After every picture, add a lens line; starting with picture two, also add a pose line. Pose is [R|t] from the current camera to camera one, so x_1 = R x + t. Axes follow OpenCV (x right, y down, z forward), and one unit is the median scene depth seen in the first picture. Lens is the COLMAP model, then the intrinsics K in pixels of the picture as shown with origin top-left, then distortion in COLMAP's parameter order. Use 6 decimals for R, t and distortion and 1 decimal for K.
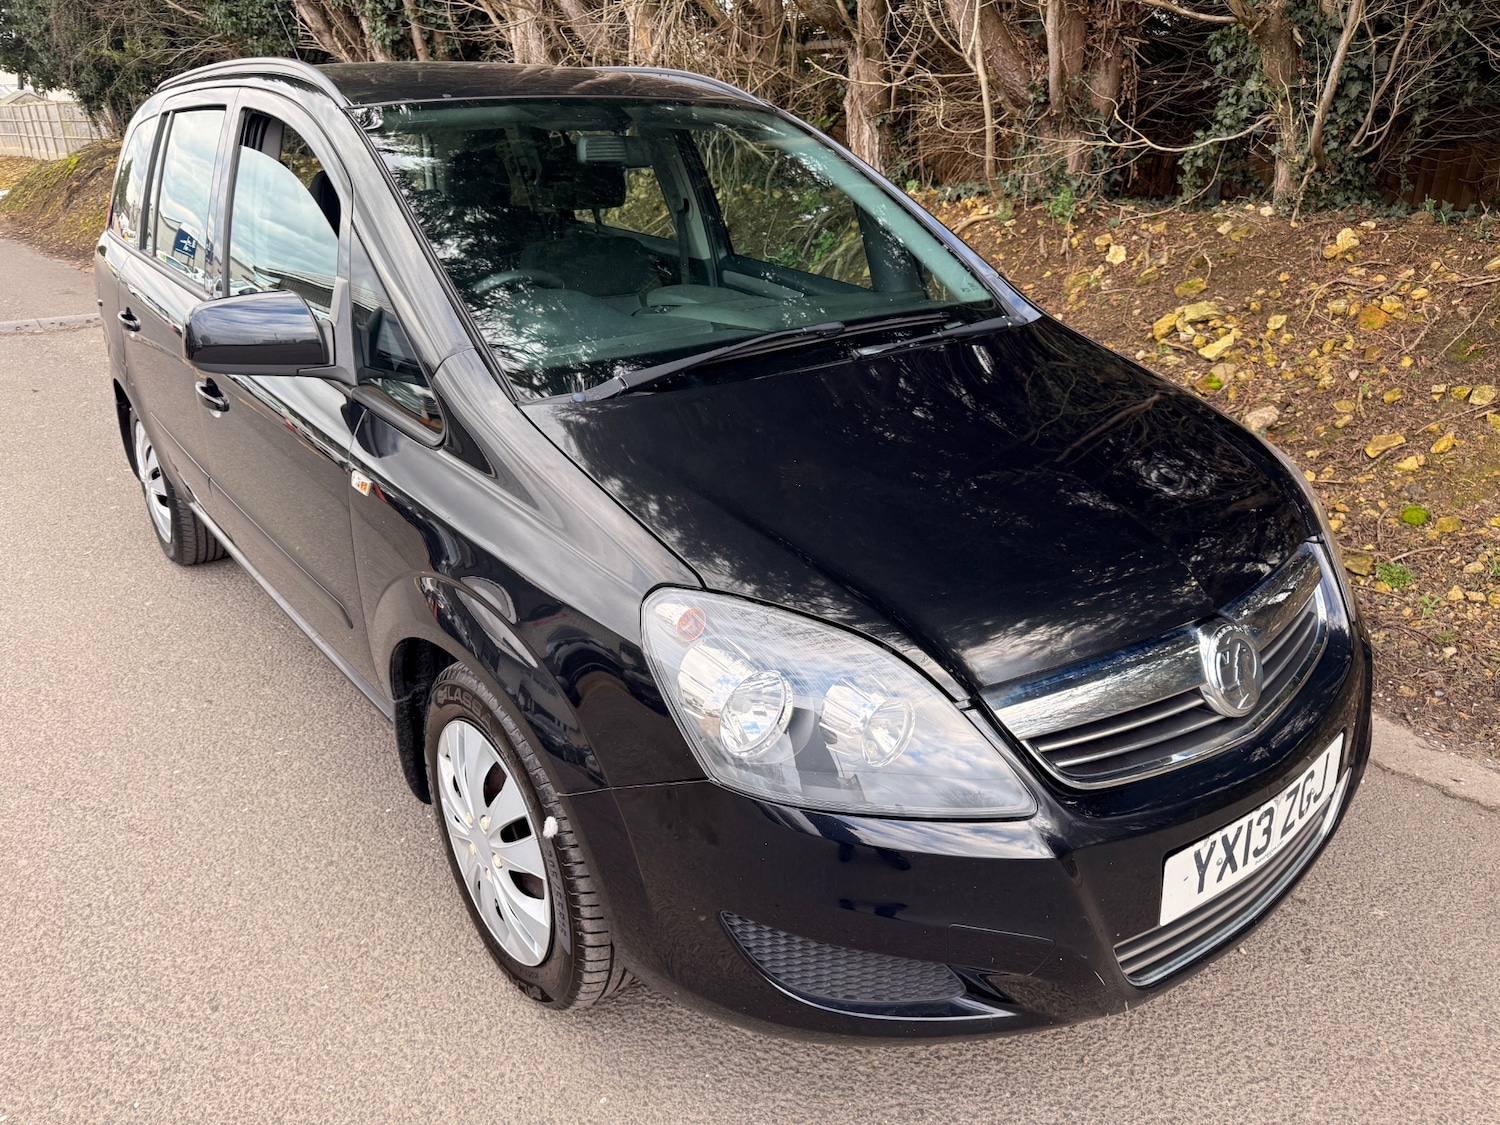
lens RADIAL K [[1080.0, 0, 754.3], [0, 1080.0, 556.3], [0, 0, 1]] dist [-0.008413, 0.008541]
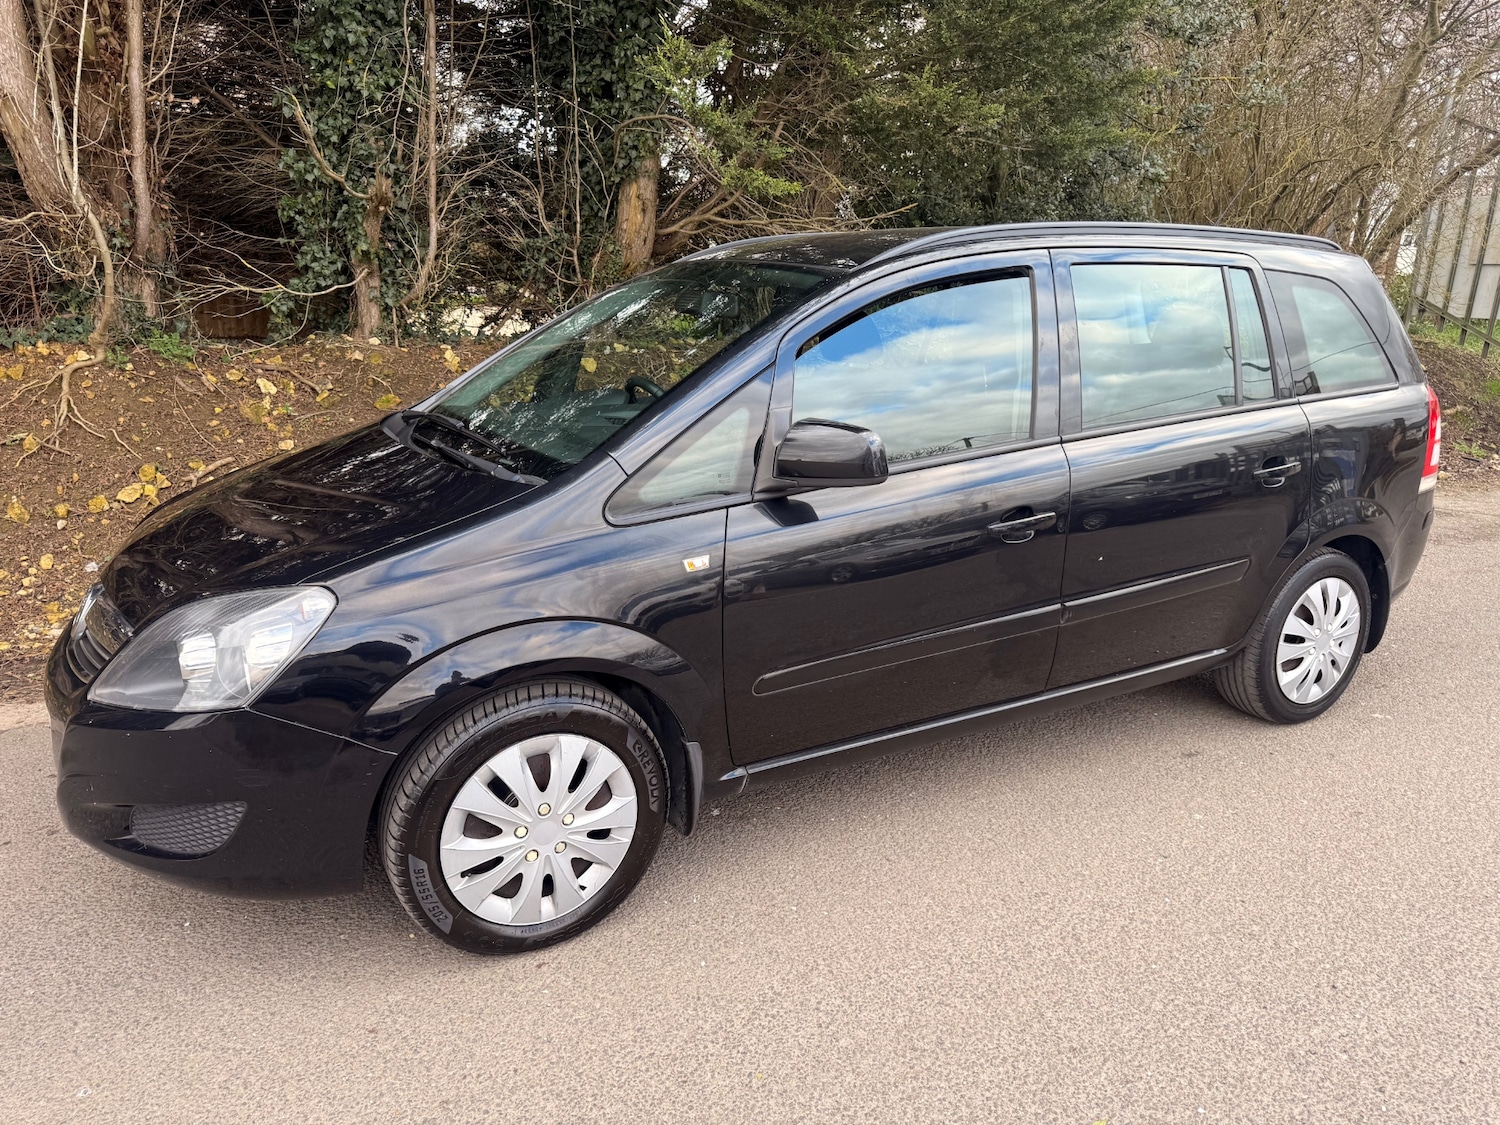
lens RADIAL K [[1072.1, 0, 747.3], [0, 1072.1, 558.9], [0, 0, 1]] dist [0.011860, -0.011909]
pose [[0.184518, -0.235596, 0.954174, -0.761849], [0.343896, 0.924949, 0.161878, -0.143530], [-0.920700, 0.298268, 0.251690, 0.371906]]
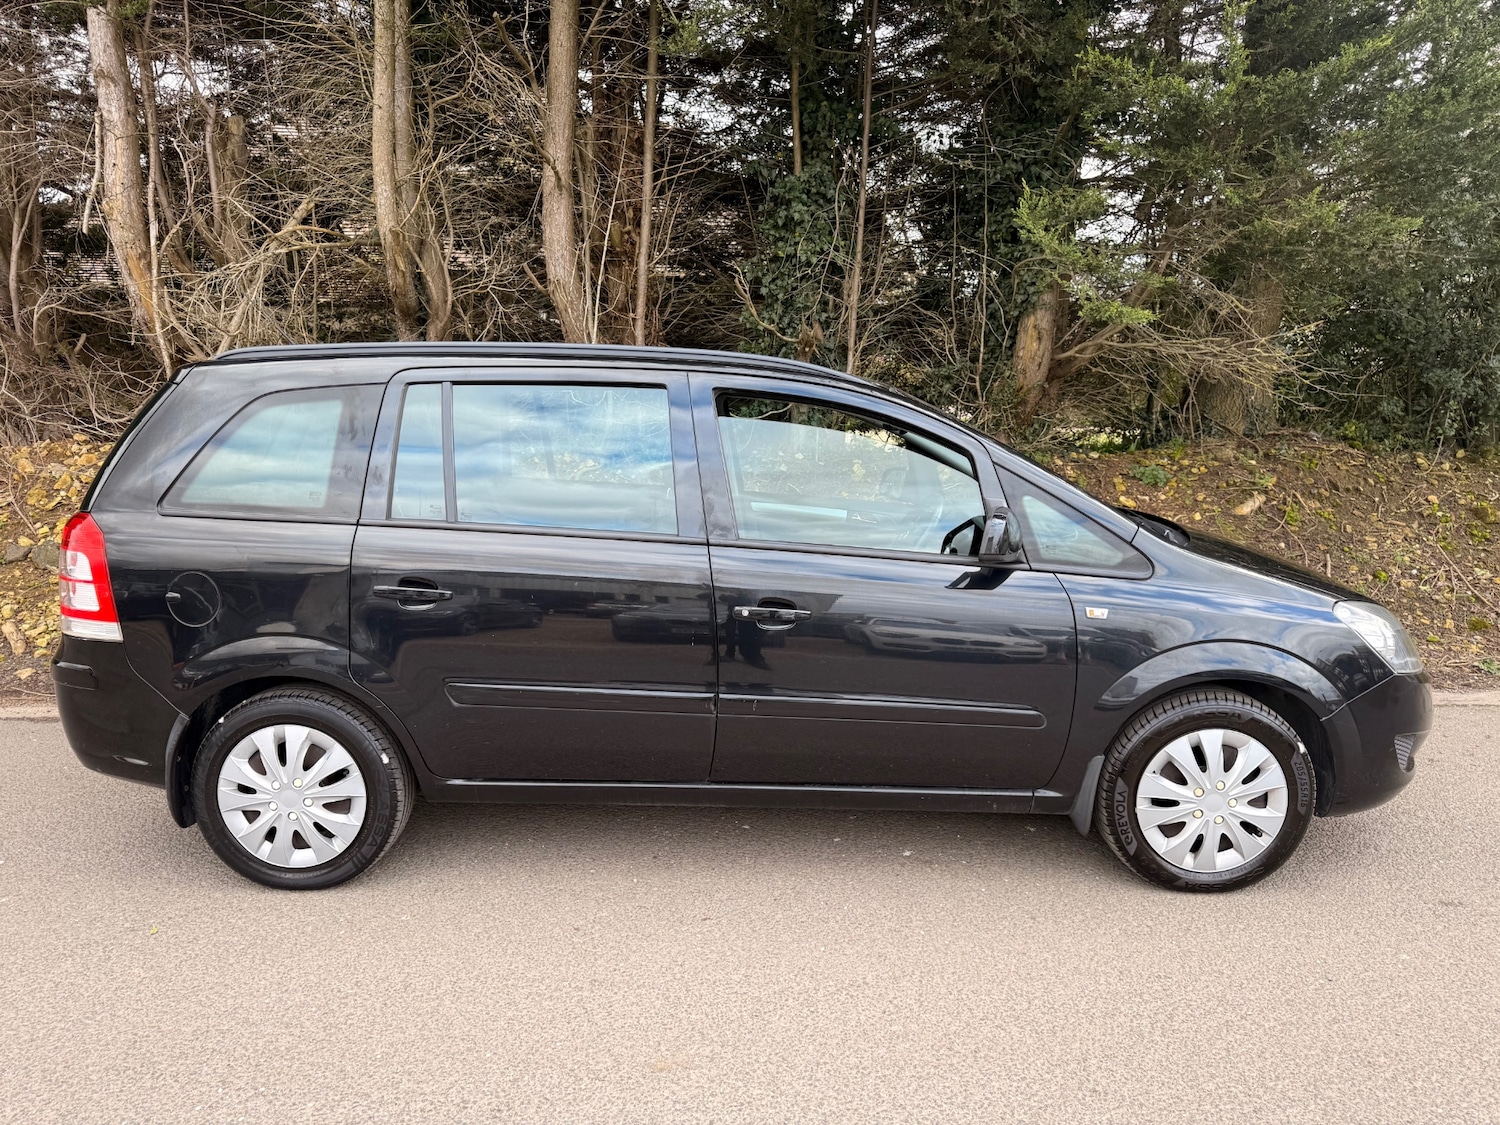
lens RADIAL K [[1050.2, 0, 742.2], [0, 1050.2, 563.8], [0, 0, 1]] dist [0.135207, -0.190964]
pose [[0.628719, -0.107966, 0.770101, -0.808949], [0.274850, 0.957248, -0.090187, -0.059641], [-0.727441, 0.268365, 0.631514, 0.152690]]
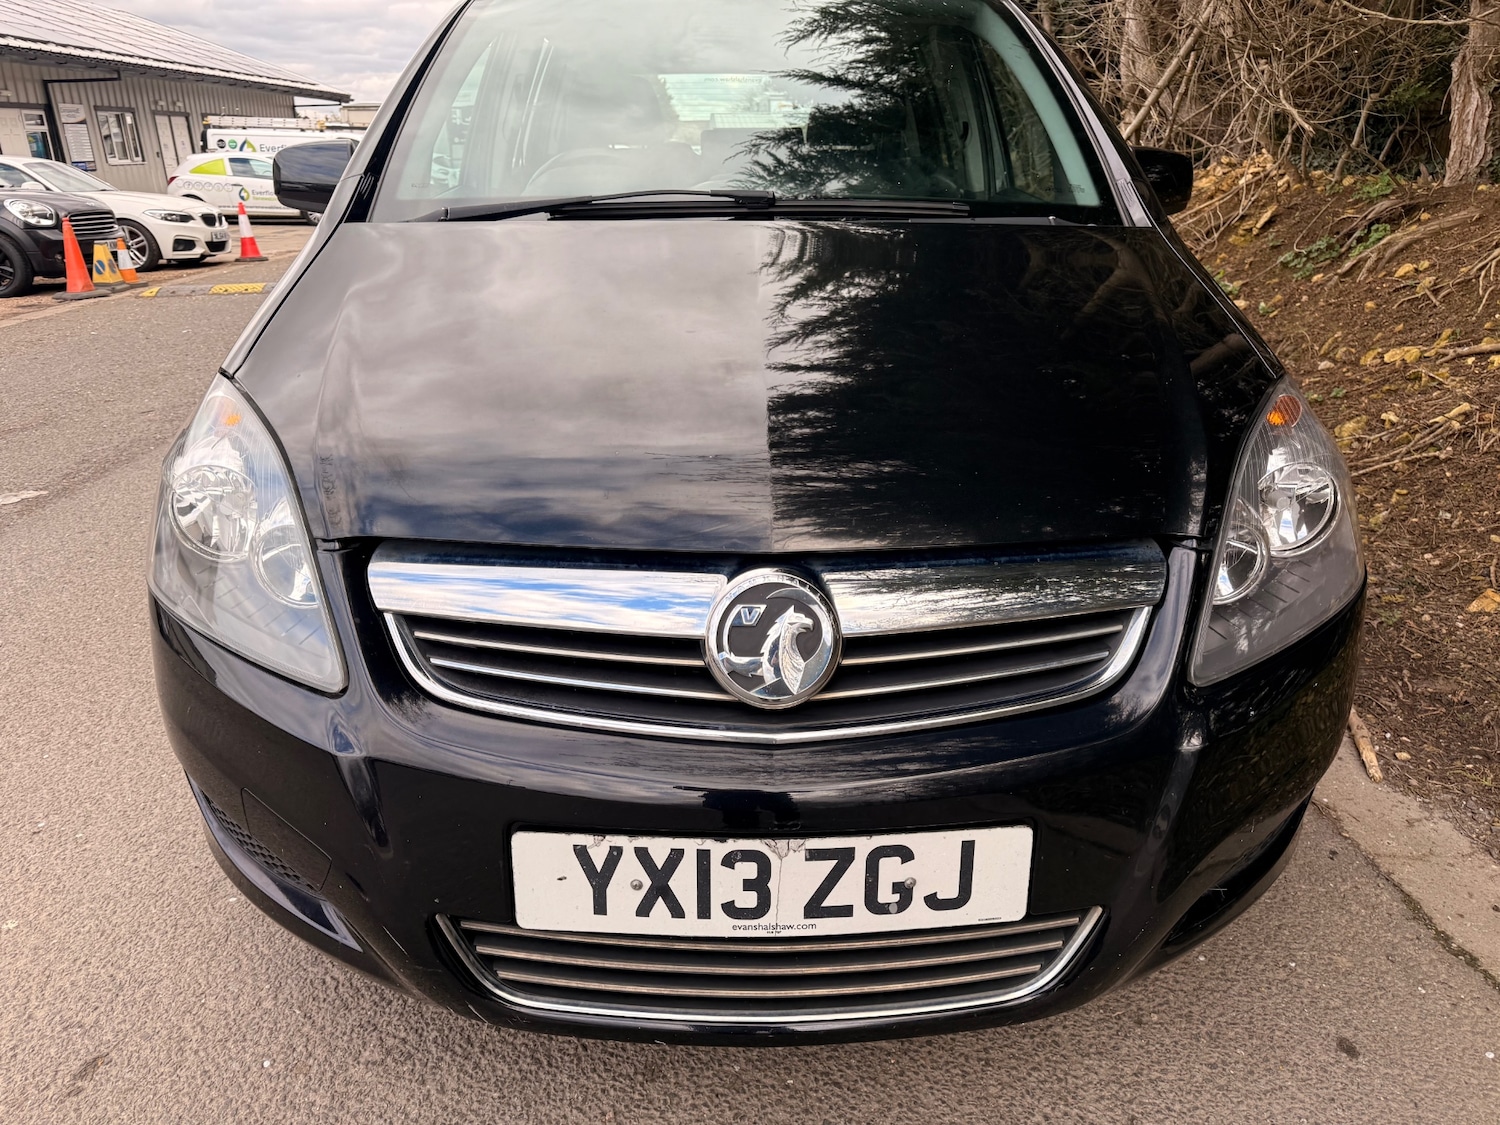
lens RADIAL K [[1072.2, 0, 745.5], [0, 1072.2, 560.4], [0, 0, 1]] dist [0.020064, -0.022824]
pose [[0.803504, 0.227749, -0.550011, 0.273212], [-0.235481, 0.970164, 0.057714, 0.007137], [0.546745, 0.083144, 0.833161, 0.146945]]
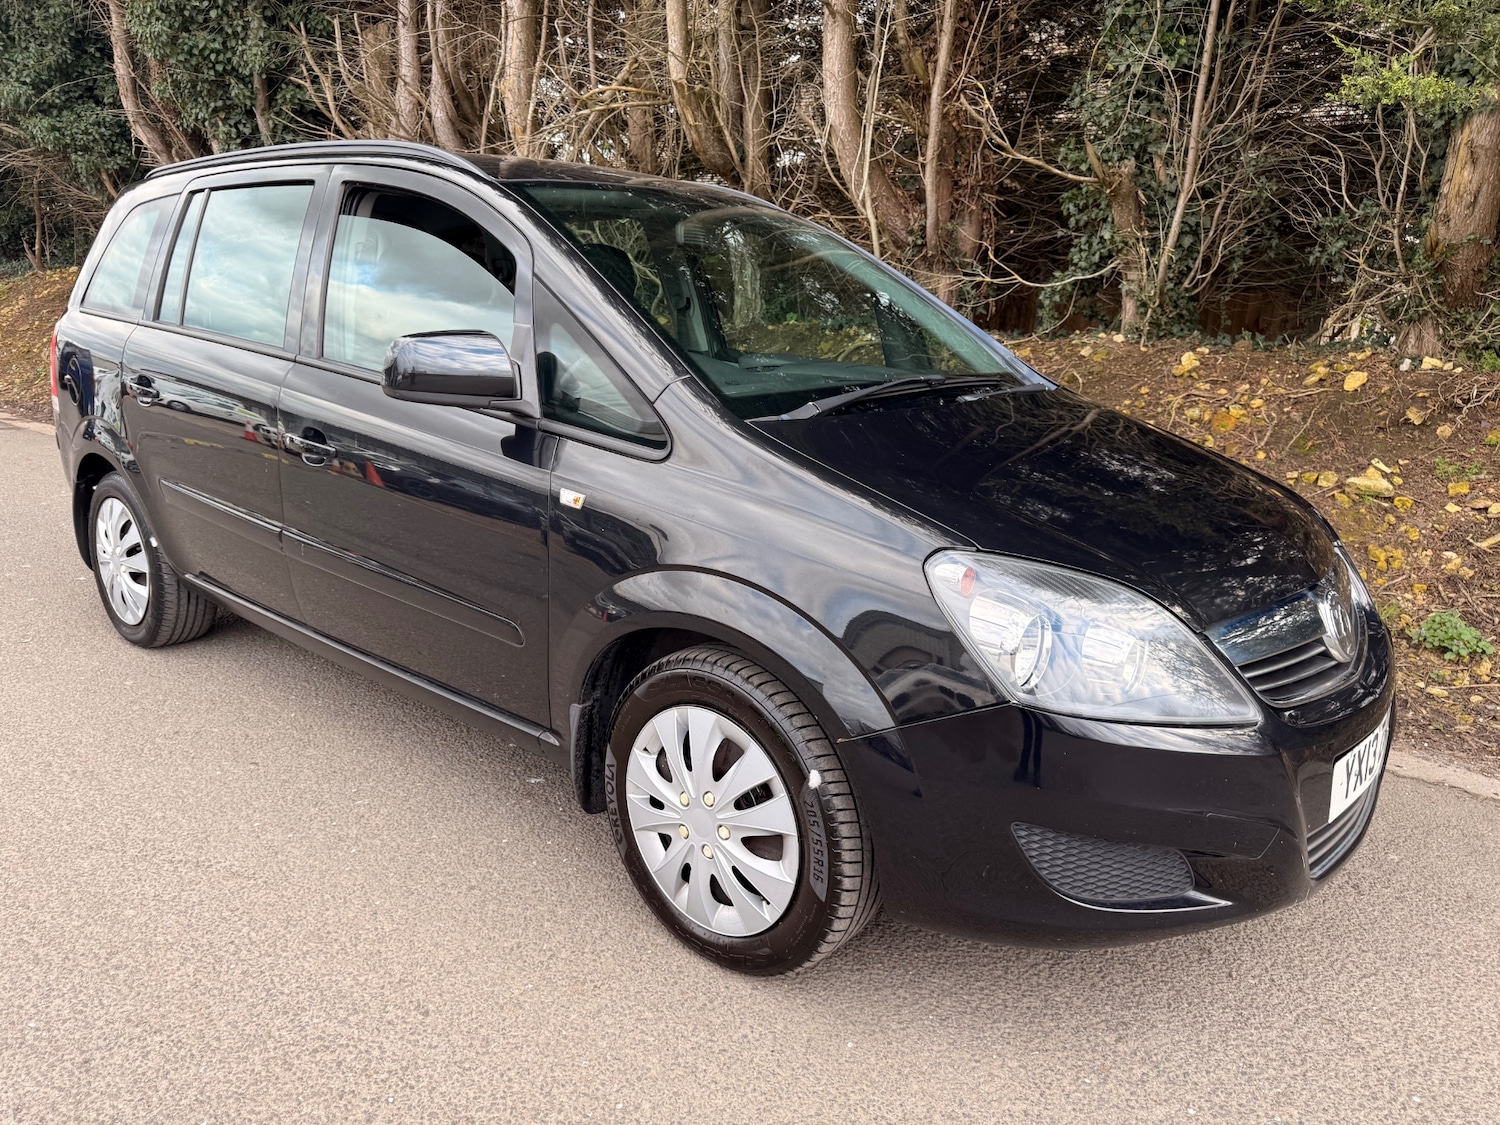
lens RADIAL K [[1072.2, 0, 745.5], [0, 1072.2, 560.4], [0, 0, 1]] dist [0.020064, -0.022824]
pose [[0.980028, -0.007606, 0.198712, -0.171743], [0.032977, 0.991648, -0.124684, 0.057913], [-0.196105, 0.128746, 0.972094, -0.036004]]
